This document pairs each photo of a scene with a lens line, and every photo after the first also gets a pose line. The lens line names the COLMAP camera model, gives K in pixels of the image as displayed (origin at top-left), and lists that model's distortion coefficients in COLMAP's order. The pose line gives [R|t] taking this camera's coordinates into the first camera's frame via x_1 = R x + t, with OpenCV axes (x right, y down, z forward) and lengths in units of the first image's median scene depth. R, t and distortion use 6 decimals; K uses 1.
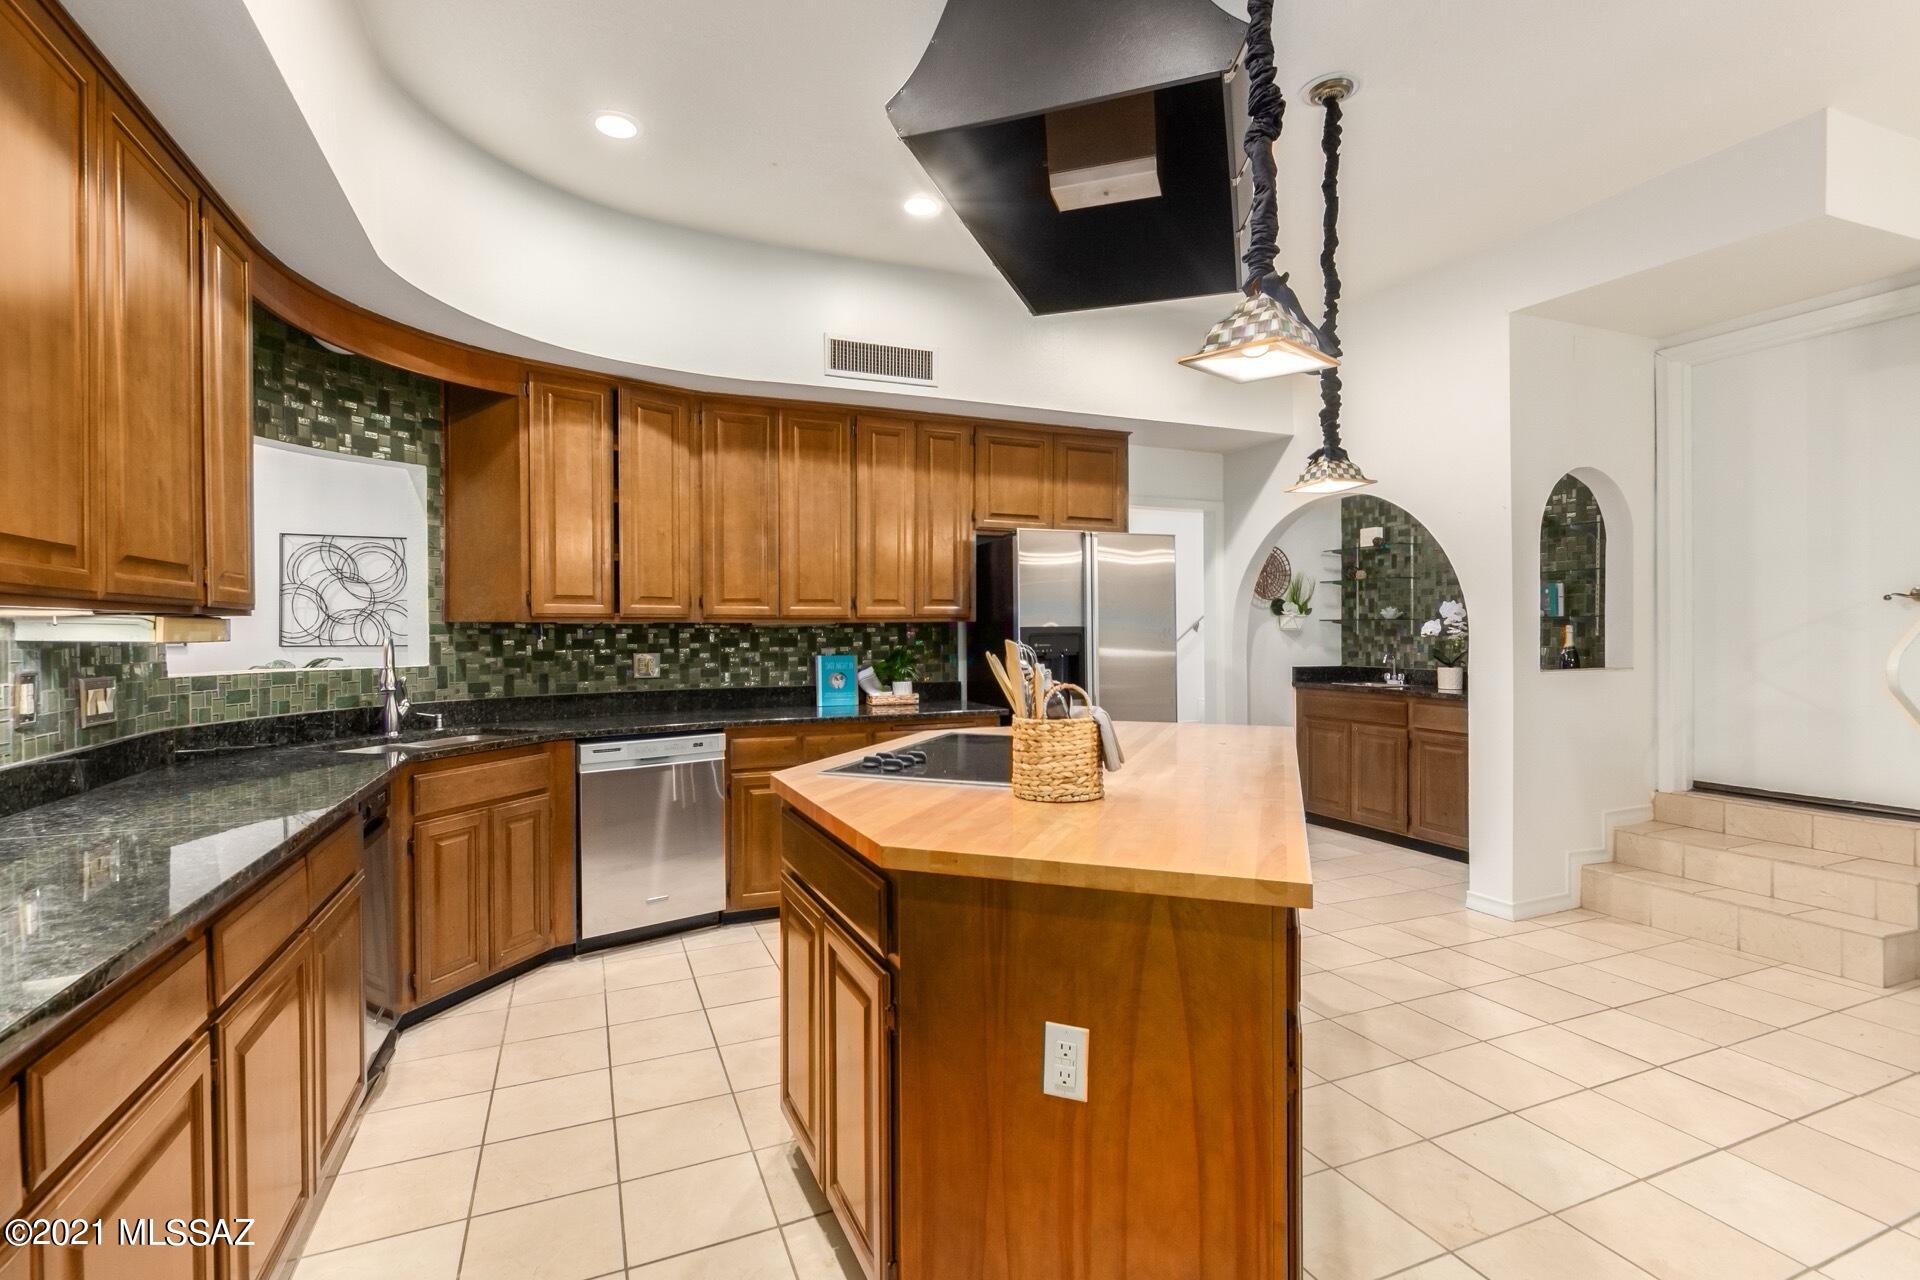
lens RADIAL K [[884.9, 0, 955.8], [0, 884.9, 637.1], [0, 0, 1]] dist [0.003198, -0.000312]
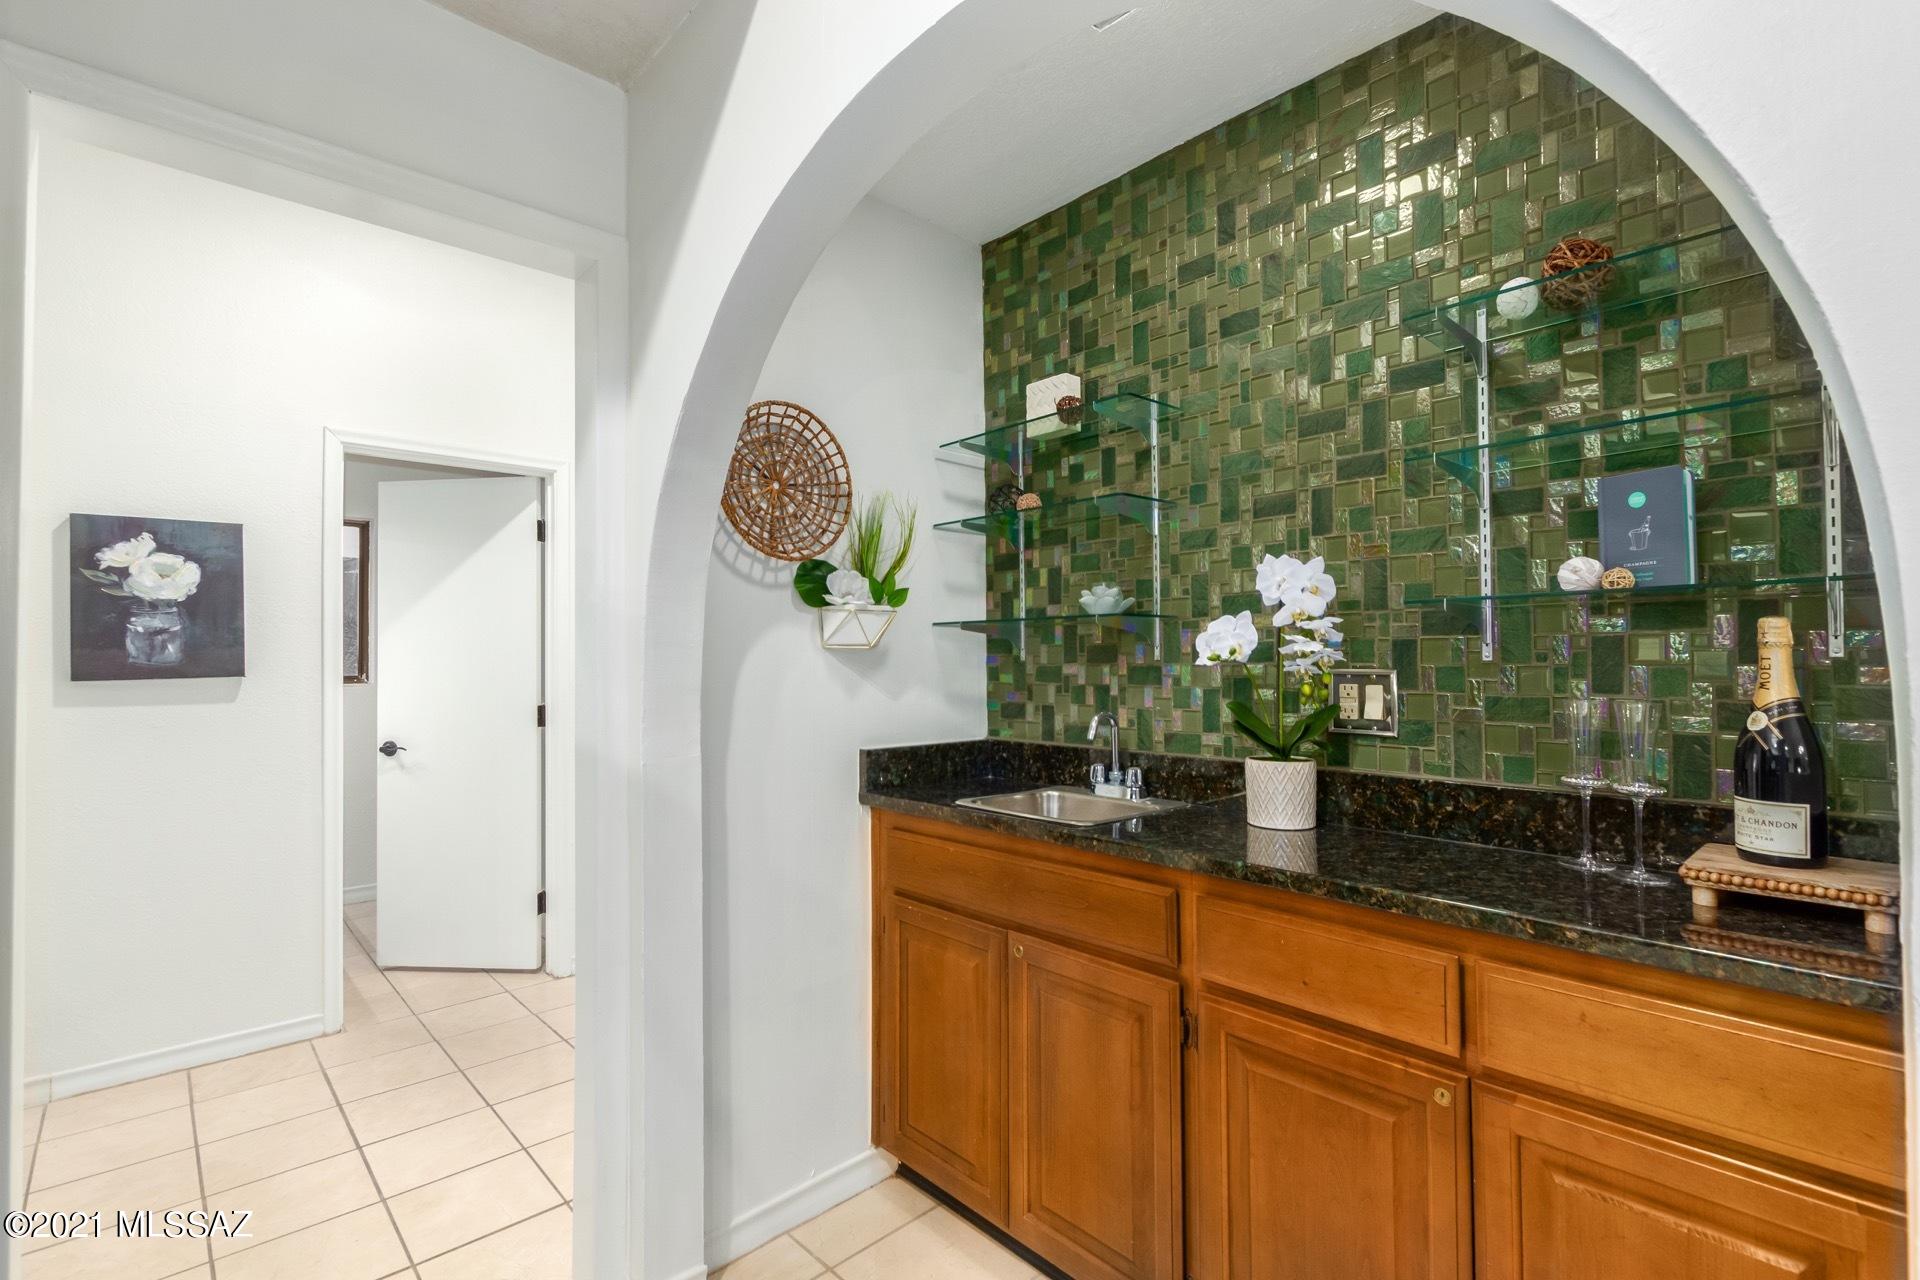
lens RADIAL K [[884.9, 0, 959.7], [0, 884.9, 640.6], [0, 0, 1]] dist [0.003198, -0.000312]
pose [[0.938899, 0.001846, 0.344187, 0.299600], [0.007751, 0.999619, -0.026504, -0.001415], [-0.344104, 0.027553, 0.938527, 0.657030]]
